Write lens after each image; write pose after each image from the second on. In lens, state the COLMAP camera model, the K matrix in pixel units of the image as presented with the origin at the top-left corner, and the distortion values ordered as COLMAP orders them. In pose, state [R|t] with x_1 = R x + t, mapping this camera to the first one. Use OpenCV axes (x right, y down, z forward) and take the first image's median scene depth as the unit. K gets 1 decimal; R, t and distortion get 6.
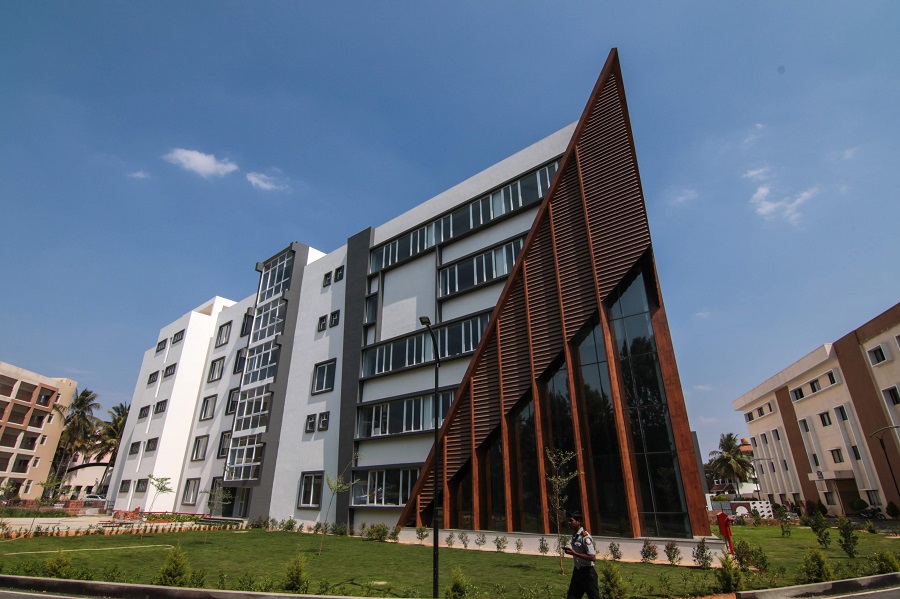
lens RADIAL K [[454.3, 0, 442.3], [0, 454.3, 296.1], [0, 0, 1]] dist [-0.011543, -0.007974]
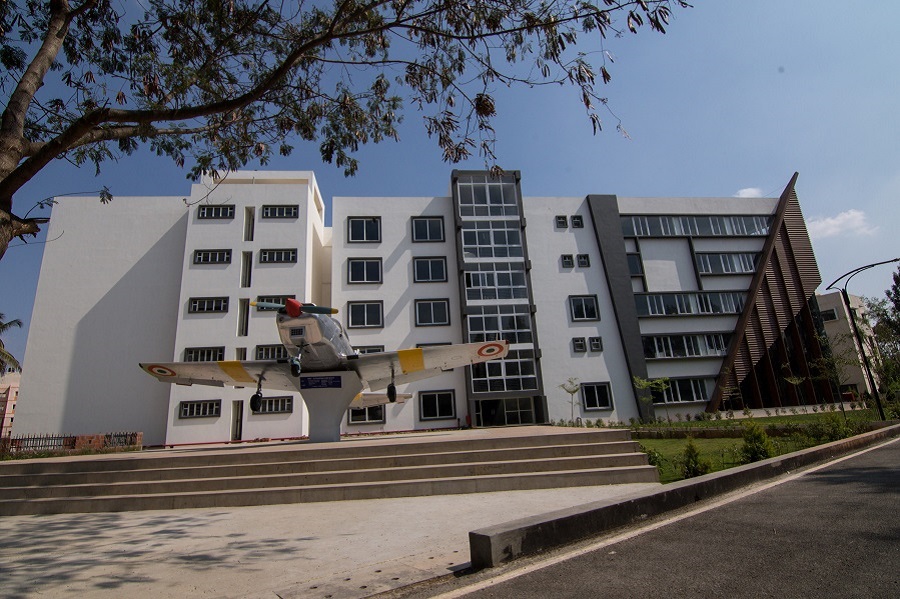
lens RADIAL K [[454.3, 0, 442.3], [0, 454.3, 296.1], [0, 0, 1]] dist [-0.011543, -0.007974]
pose [[0.679023, 0.156809, 0.717174, -1.378726], [-0.249793, 0.967980, 0.024858, 0.210272], [-0.690312, -0.196024, 0.696451, 0.424645]]
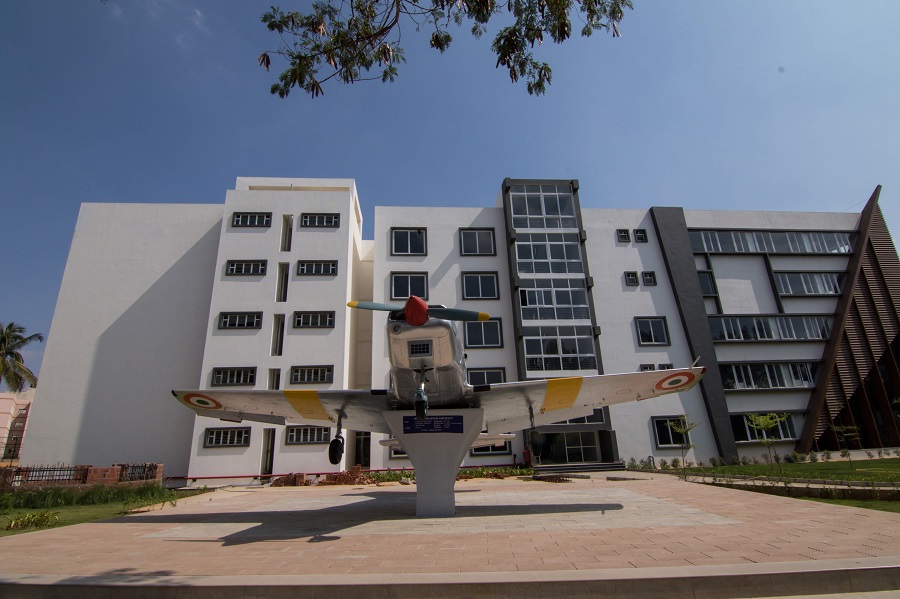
lens RADIAL K [[454.3, 0, 442.3], [0, 454.3, 296.1], [0, 0, 1]] dist [-0.011543, -0.007974]
pose [[0.701748, 0.202837, 0.682939, -1.354207], [-0.263792, 0.964457, -0.015392, 0.244347], [-0.661788, -0.169353, 0.730313, 0.555063]]
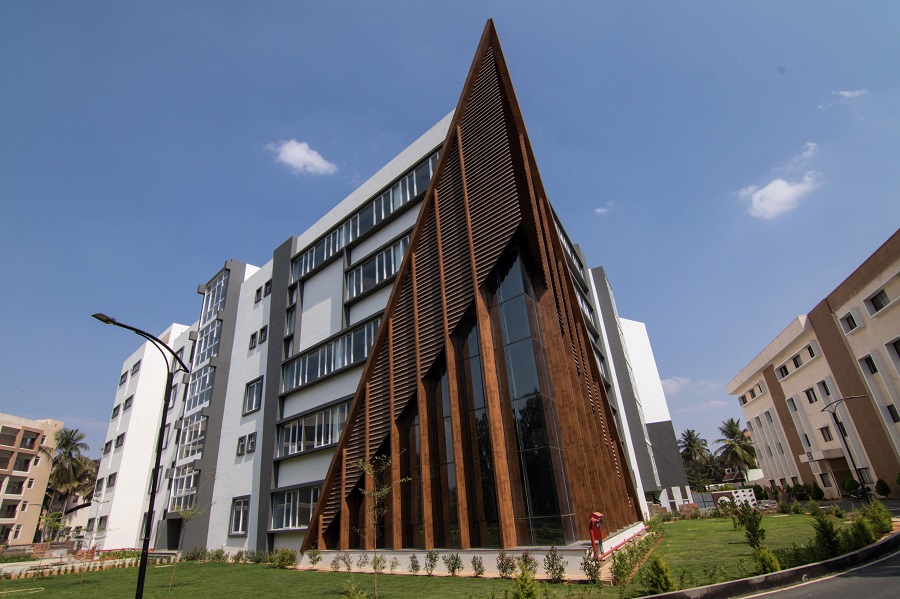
lens RADIAL K [[454.3, 0, 442.3], [0, 454.3, 296.1], [0, 0, 1]] dist [-0.011543, -0.007974]
pose [[0.995581, -0.090792, -0.023972, 0.177417], [0.090246, 0.995655, -0.022937, 0.025815], [0.025950, 0.020672, 0.999449, 0.049303]]
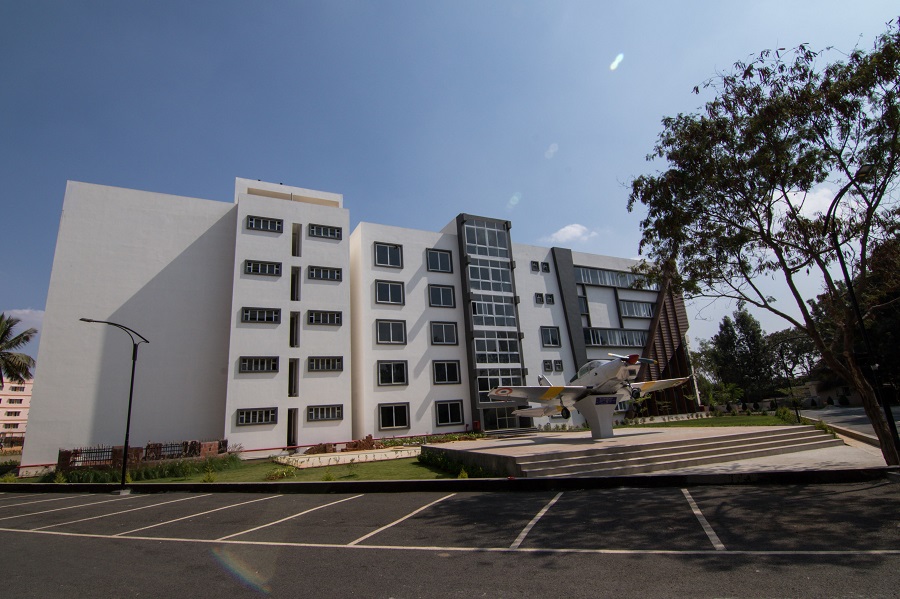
lens RADIAL K [[454.3, 0, 442.3], [0, 454.3, 296.1], [0, 0, 1]] dist [-0.011543, -0.007974]
pose [[0.381433, 0.215618, 0.898898, -1.803409], [-0.323642, 0.942019, -0.088629, 0.302029], [-0.865889, -0.257115, 0.429100, 0.689740]]
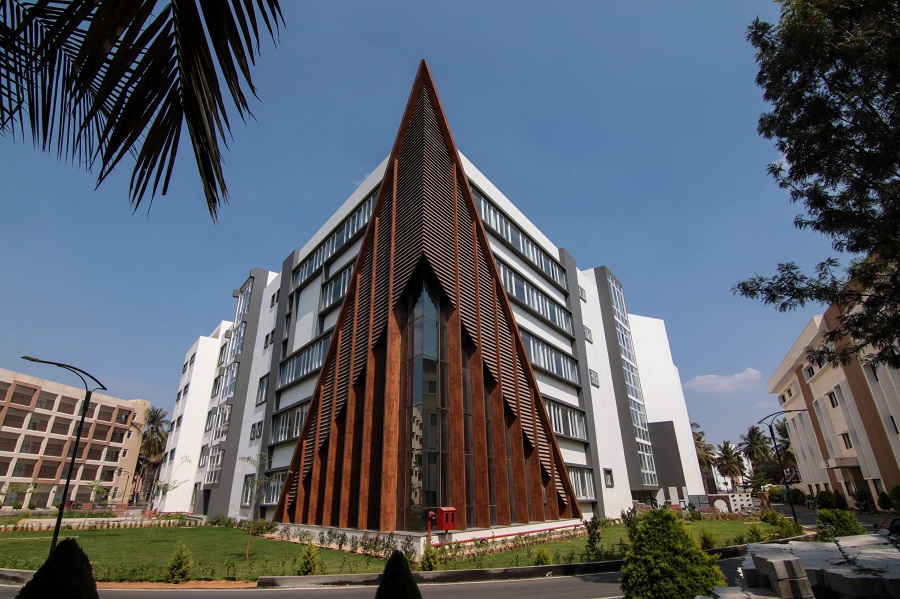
lens RADIAL K [[454.3, 0, 442.3], [0, 454.3, 296.1], [0, 0, 1]] dist [-0.011543, -0.007974]
pose [[0.977878, -0.098528, -0.184520, 0.395741], [0.099264, 0.995047, -0.005265, -0.000663], [0.184125, -0.013168, 0.982815, -0.011967]]
